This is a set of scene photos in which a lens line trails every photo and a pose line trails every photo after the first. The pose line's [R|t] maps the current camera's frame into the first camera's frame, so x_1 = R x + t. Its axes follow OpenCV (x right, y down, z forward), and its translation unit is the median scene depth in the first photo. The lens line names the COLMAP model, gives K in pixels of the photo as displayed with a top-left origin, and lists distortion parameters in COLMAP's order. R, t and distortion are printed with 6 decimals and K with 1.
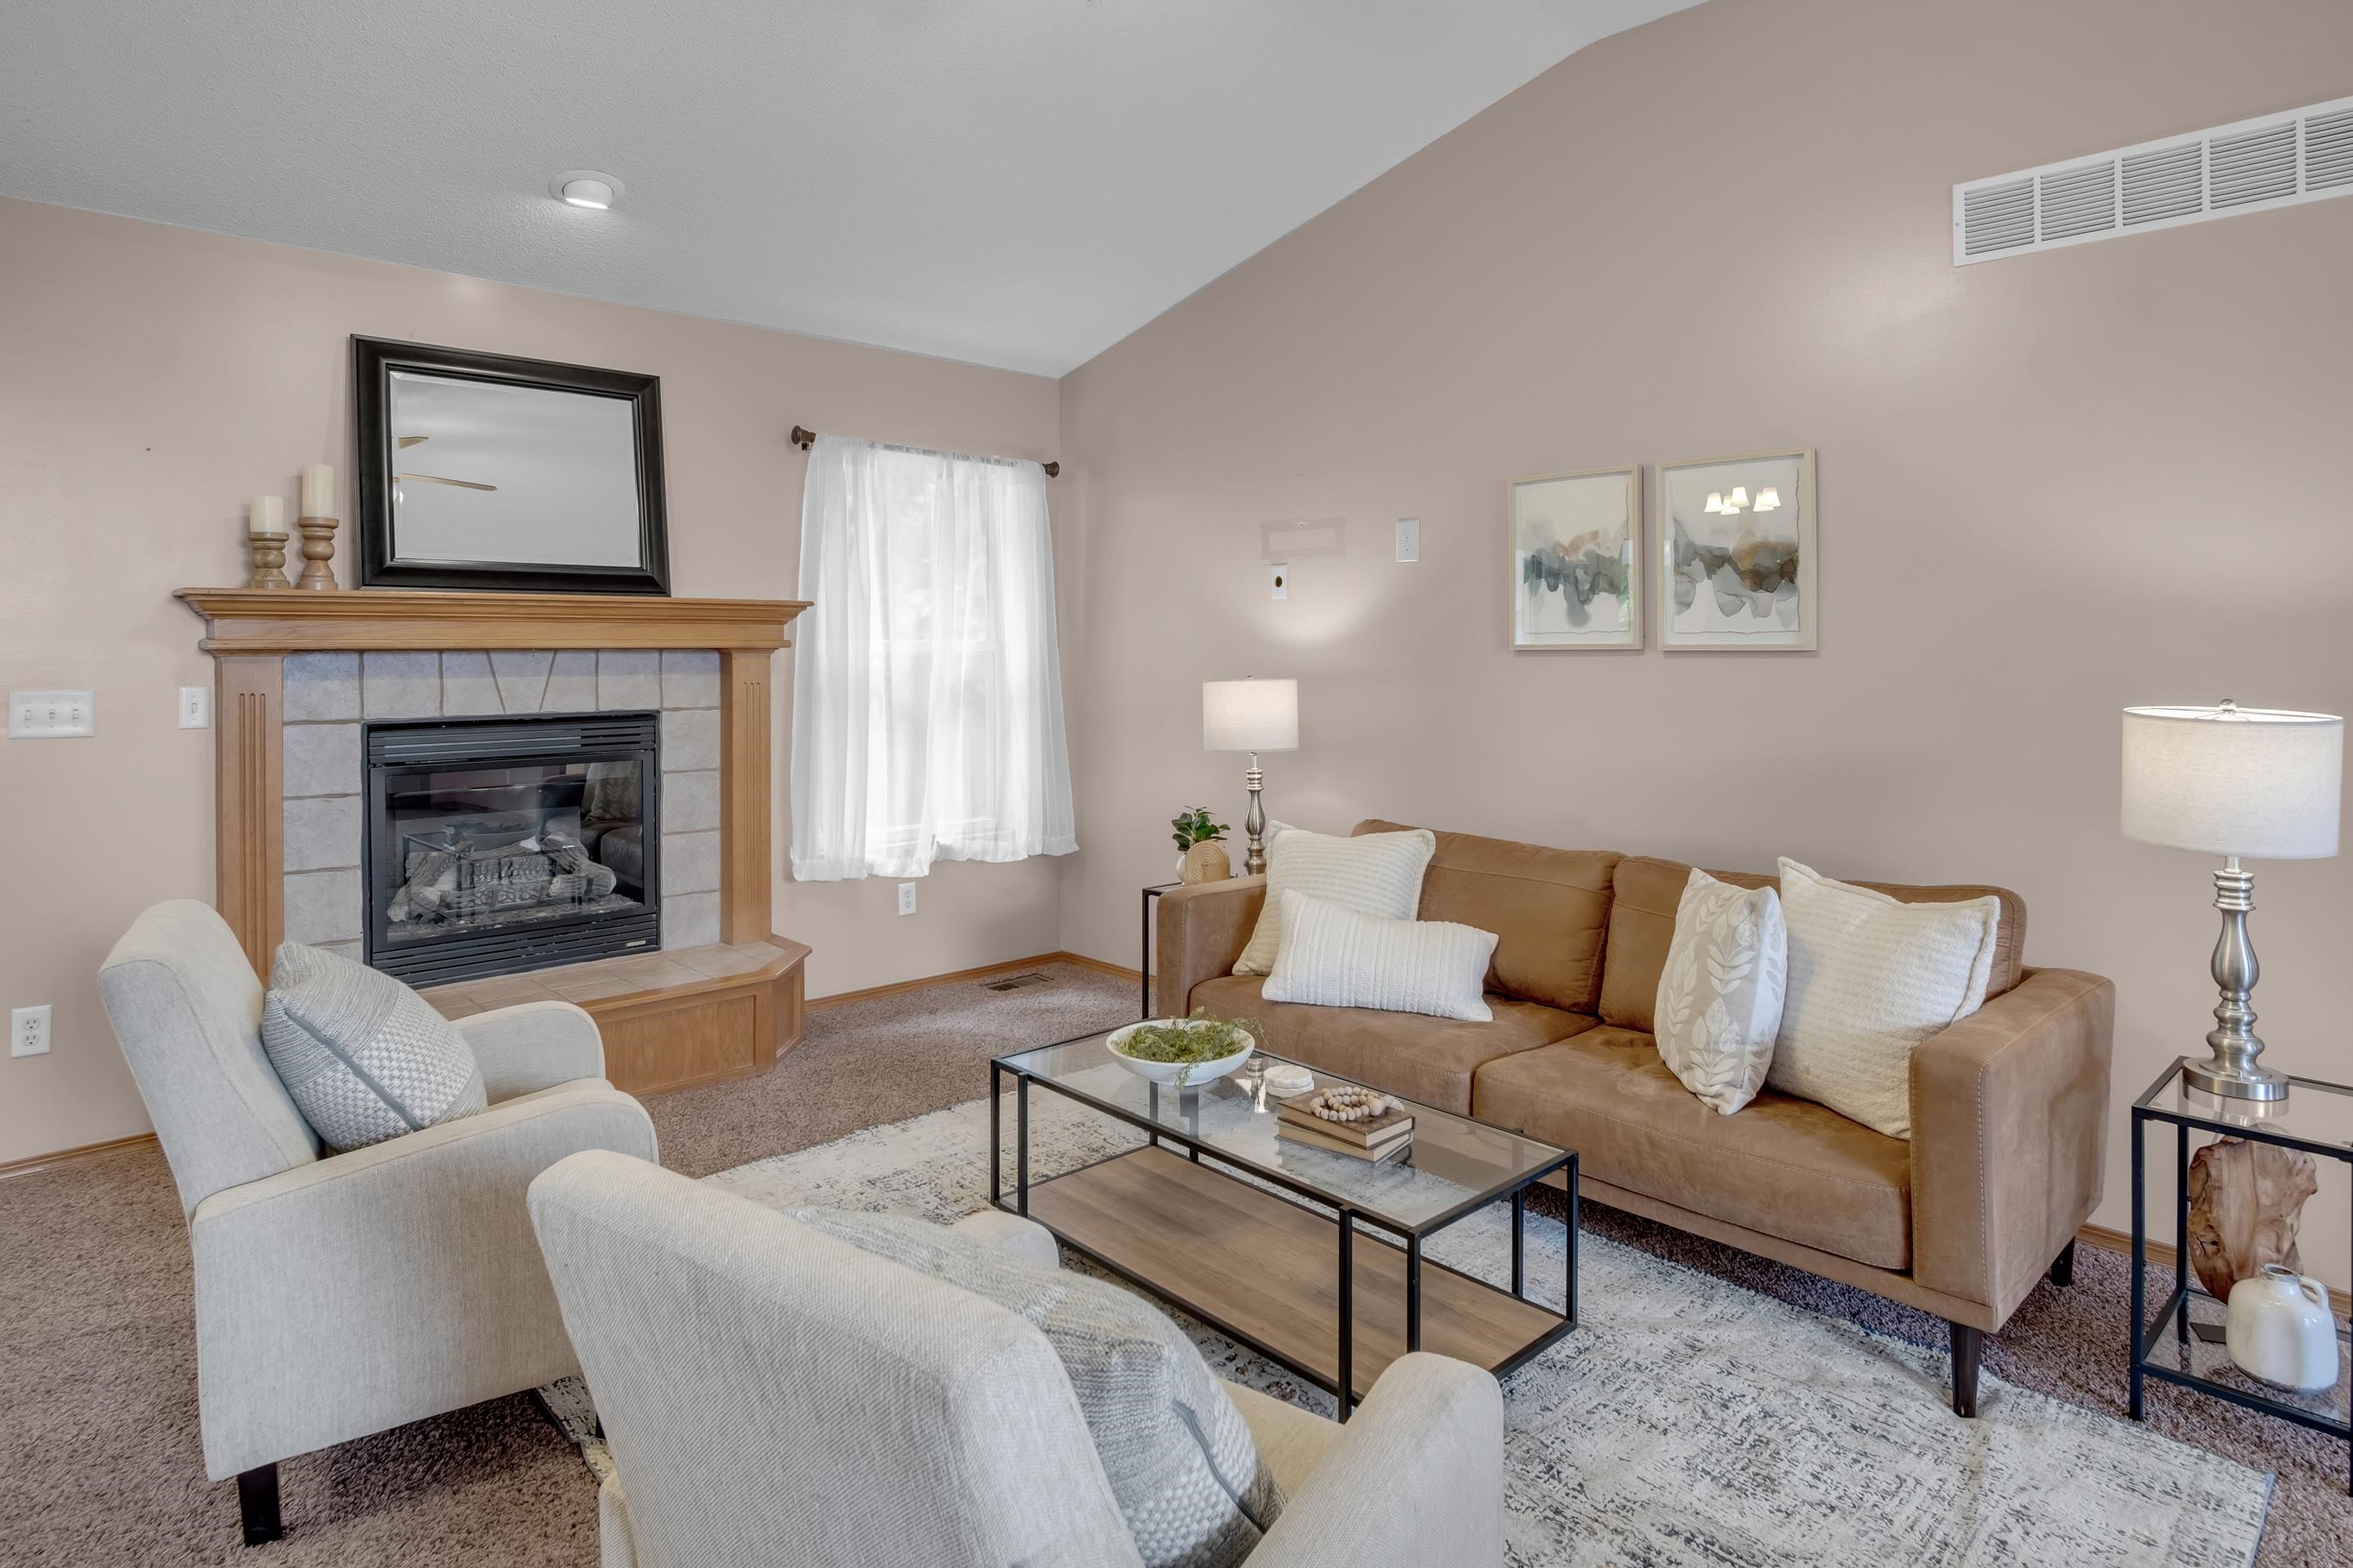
lens RADIAL K [[1314.8, 0, 1210.1], [0, 1314.8, 634.1], [0, 0, 1]] dist [-0.022482, 0.002924]
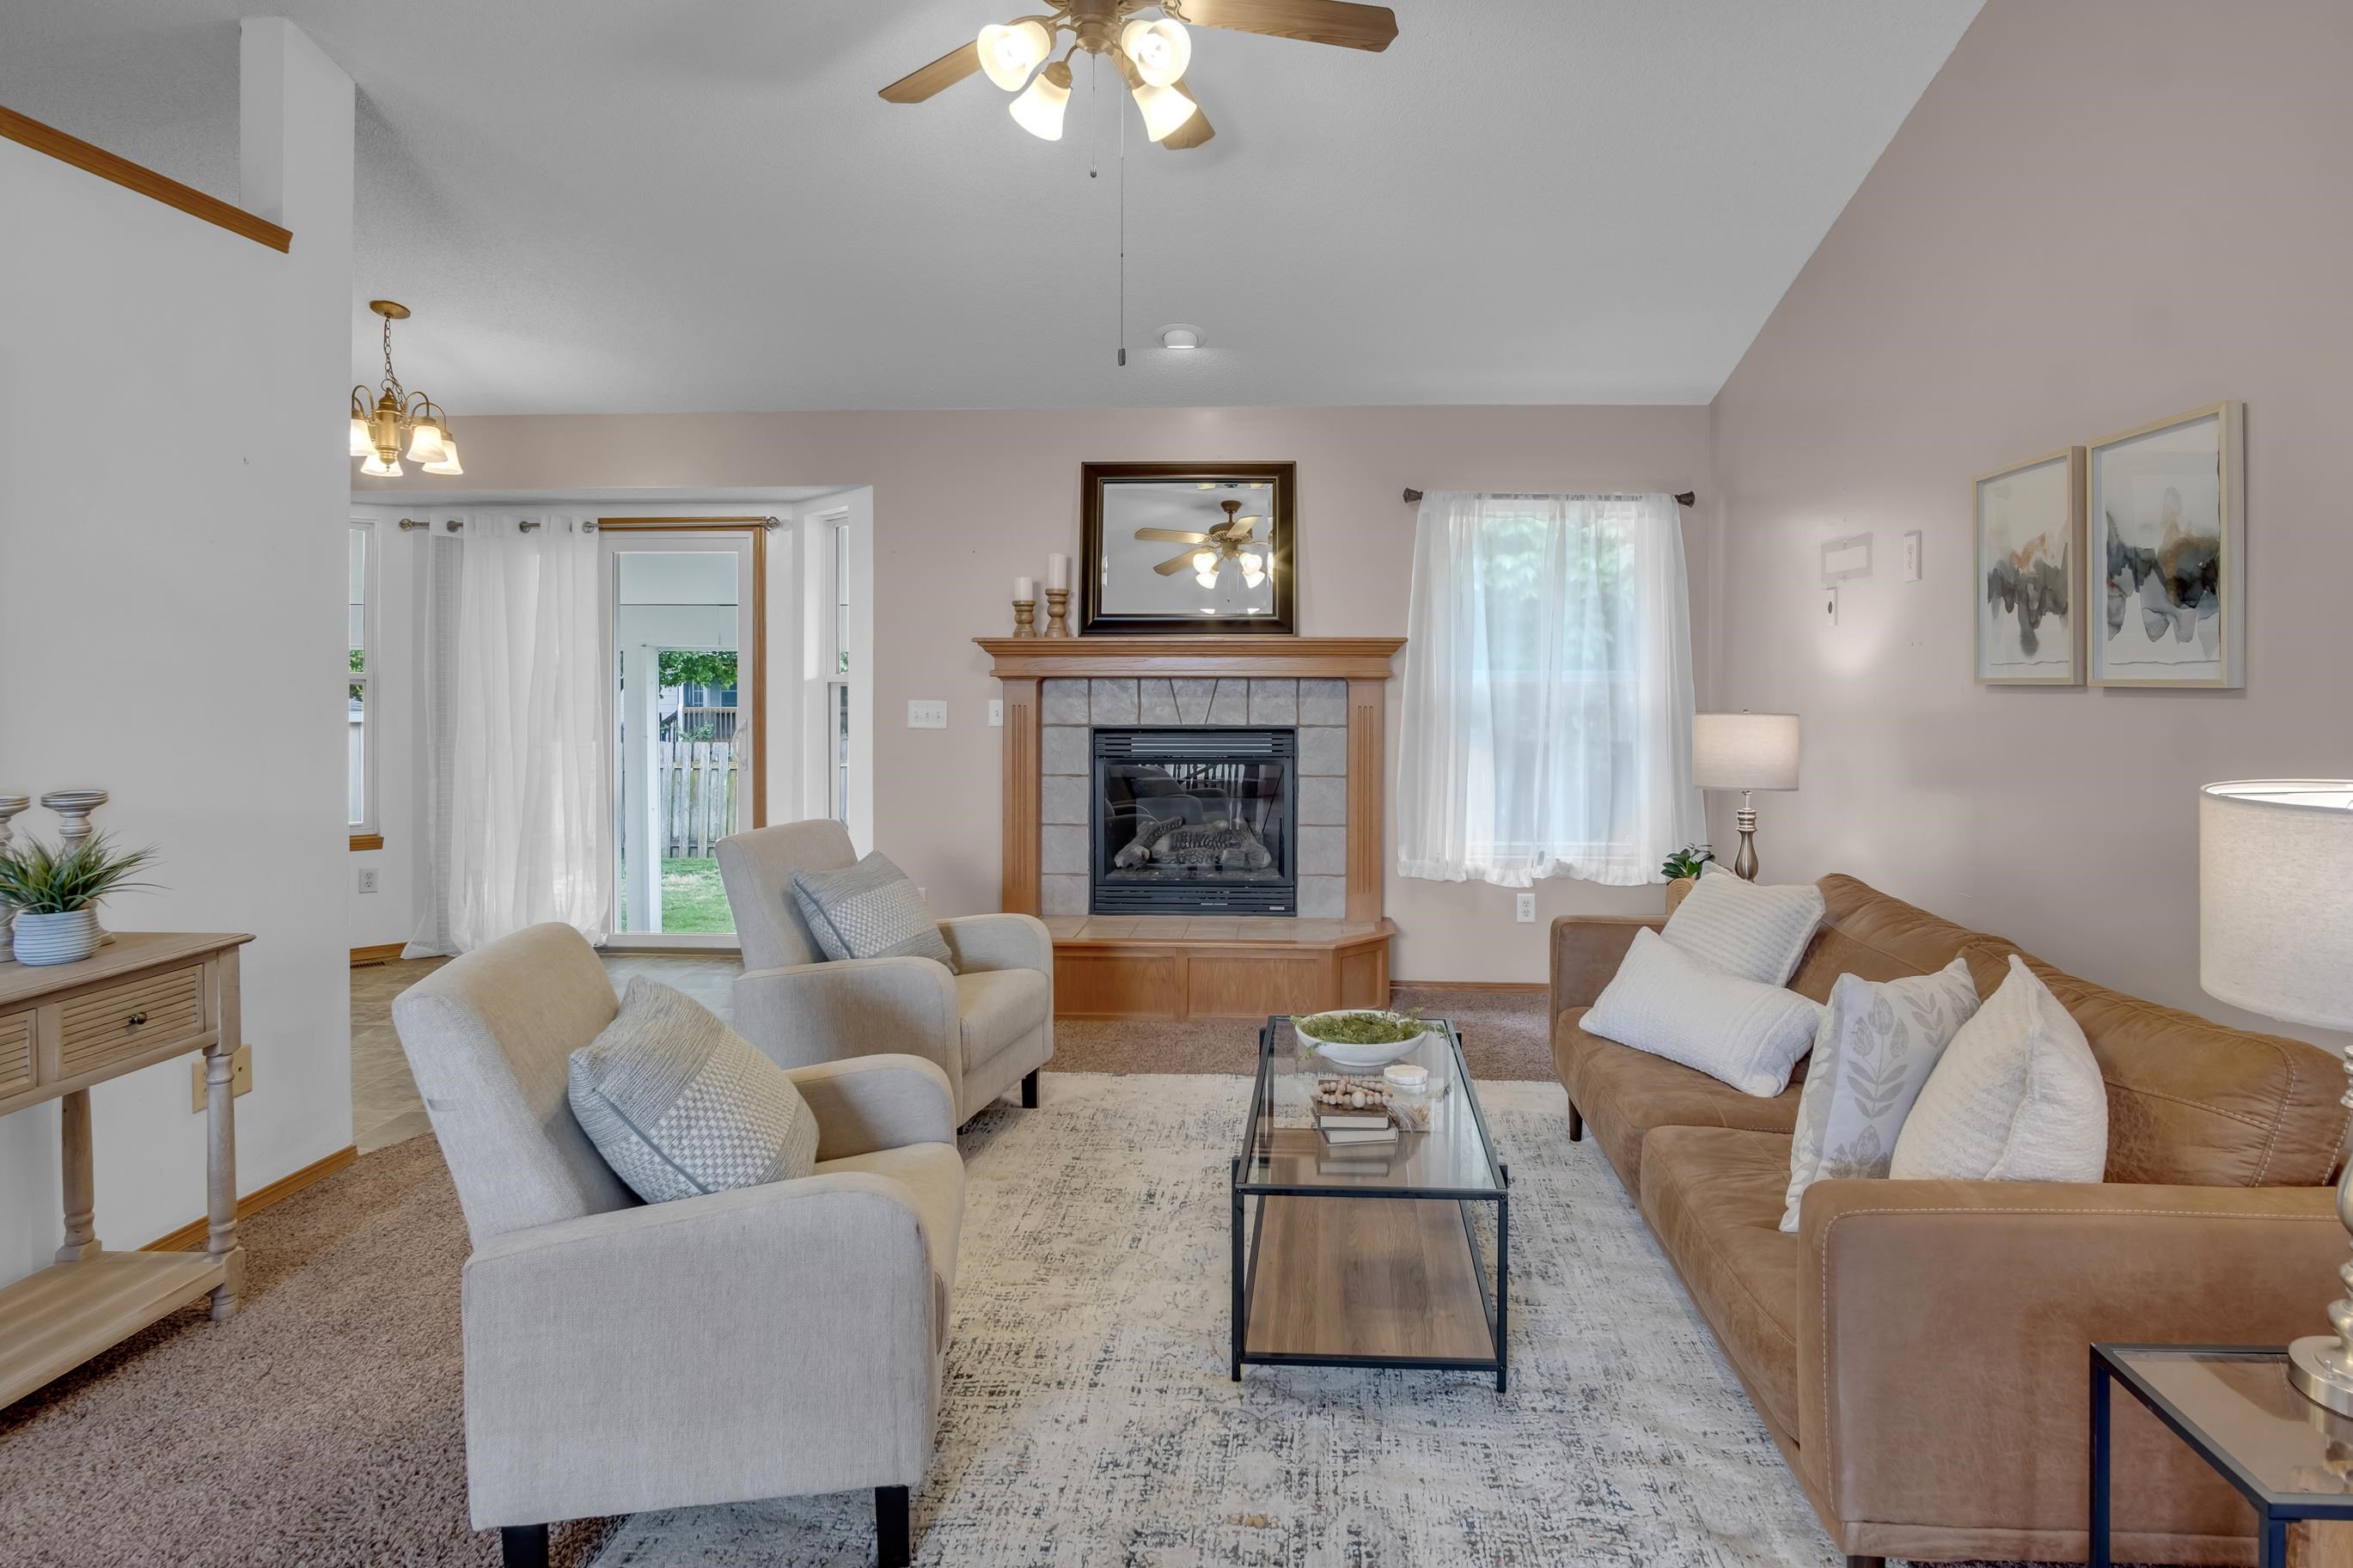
lens RADIAL K [[1314.8, 0, 1255.7], [0, 1314.8, 681.4], [0, 0, 1]] dist [-0.022482, 0.002924]
pose [[0.691087, 0.007754, -0.722730, 0.523414], [0.002091, 0.999917, 0.012727, -0.001330], [0.722769, -0.010307, 0.691013, 0.114297]]
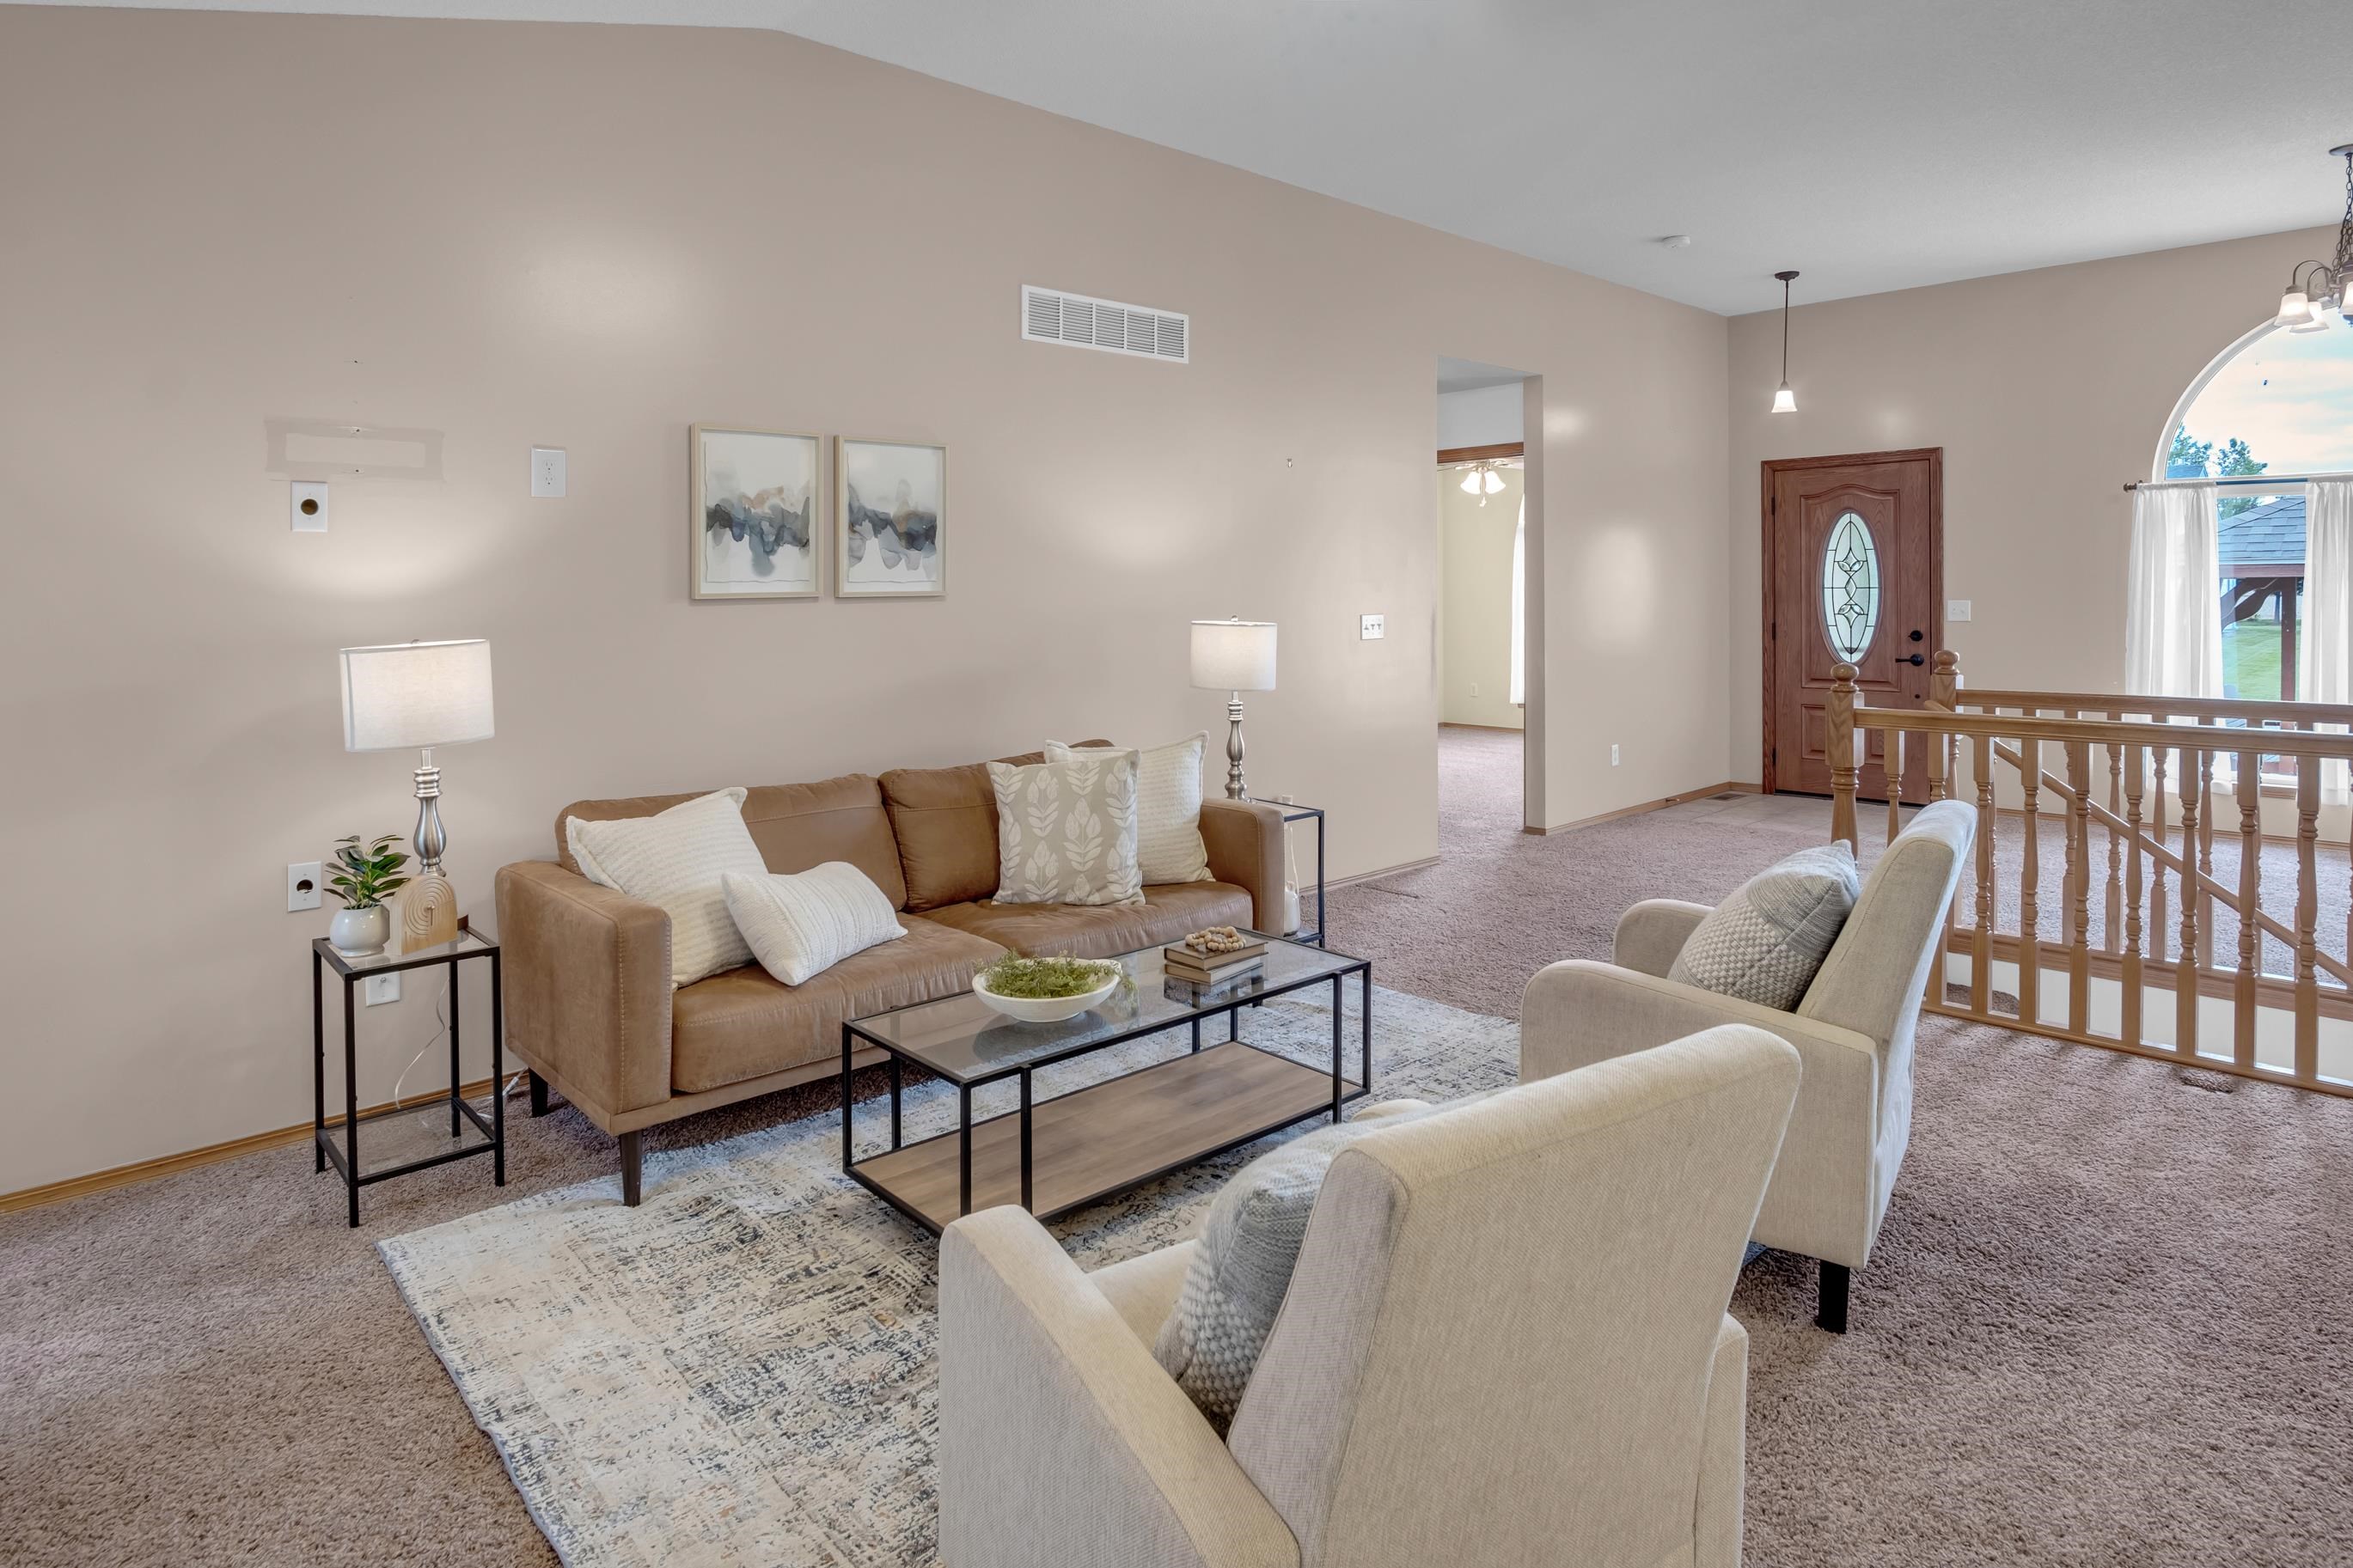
lens RADIAL K [[1314.8, 0, 1138.9], [0, 1314.8, 604.0], [0, 0, 1]] dist [-0.022482, 0.002924]
pose [[0.037240, -0.011116, 0.999245, -0.758783], [0.002411, 0.999936, 0.011034, 0.006082], [-0.999303, 0.001998, 0.037265, 0.652806]]
